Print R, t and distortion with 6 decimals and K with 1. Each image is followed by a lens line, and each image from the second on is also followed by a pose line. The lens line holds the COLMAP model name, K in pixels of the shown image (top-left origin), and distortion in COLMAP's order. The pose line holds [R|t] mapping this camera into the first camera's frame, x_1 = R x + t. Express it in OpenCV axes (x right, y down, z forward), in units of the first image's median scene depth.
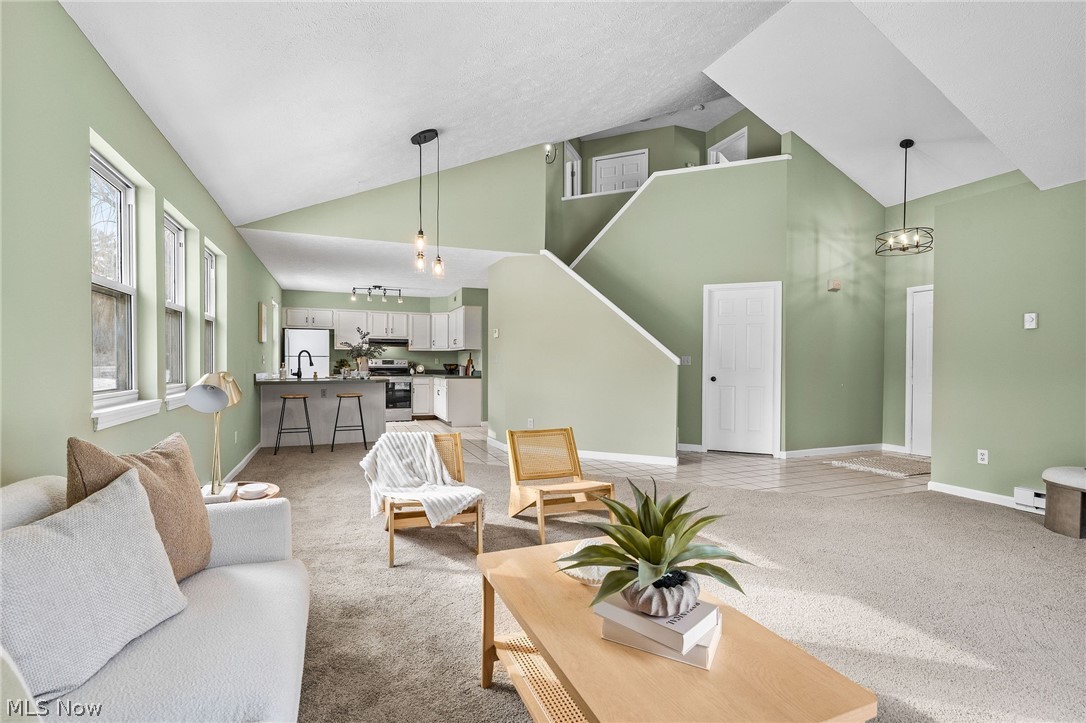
lens RADIAL K [[491.7, 0, 534.3], [0, 491.7, 363.1], [0, 0, 1]] dist [-0.003001, 0.000741]
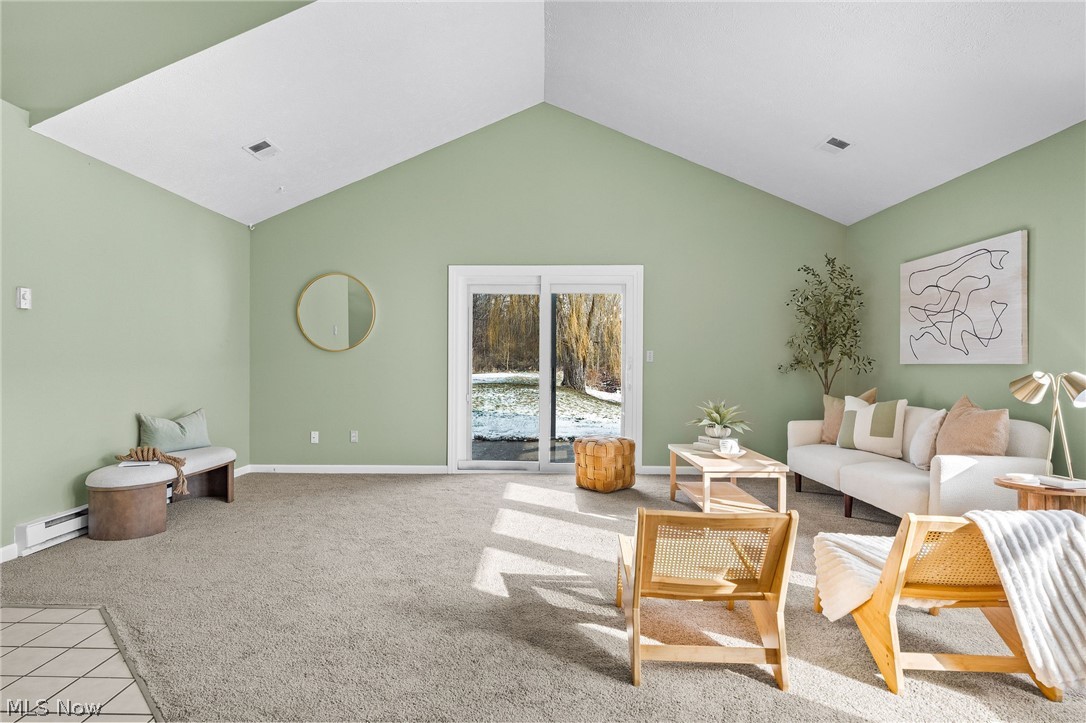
lens RADIAL K [[578.3, 0, 536.7], [0, 578.3, 366.8], [0, 0, 1]] dist [0.000091, -0.000666]
pose [[-0.921729, -0.012174, 0.387643, -0.015553], [-0.009153, 0.999912, 0.009640, 0.001156], [-0.387726, 0.005337, -0.921759, 0.604243]]
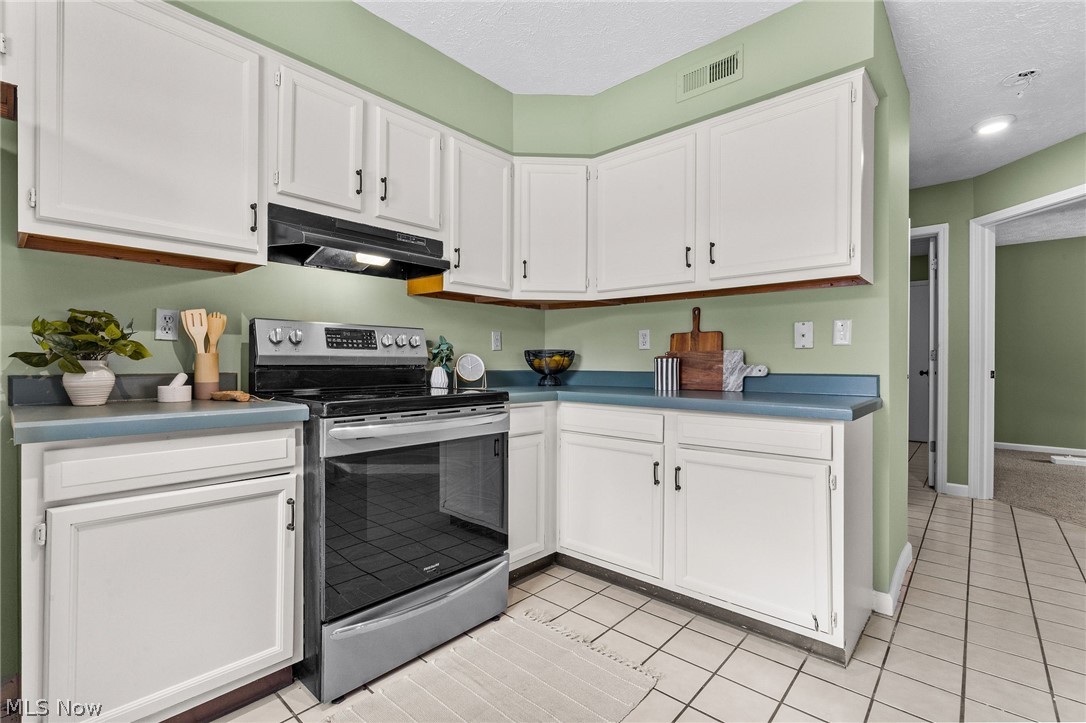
lens RADIAL K [[491.7, 0, 534.3], [0, 491.7, 363.1], [0, 0, 1]] dist [-0.003001, 0.000741]
pose [[0.898506, -0.002903, 0.438951, -0.337648], [0.000408, 0.999983, 0.005778, 0.008152], [-0.438960, -0.005012, 0.898492, 0.813468]]
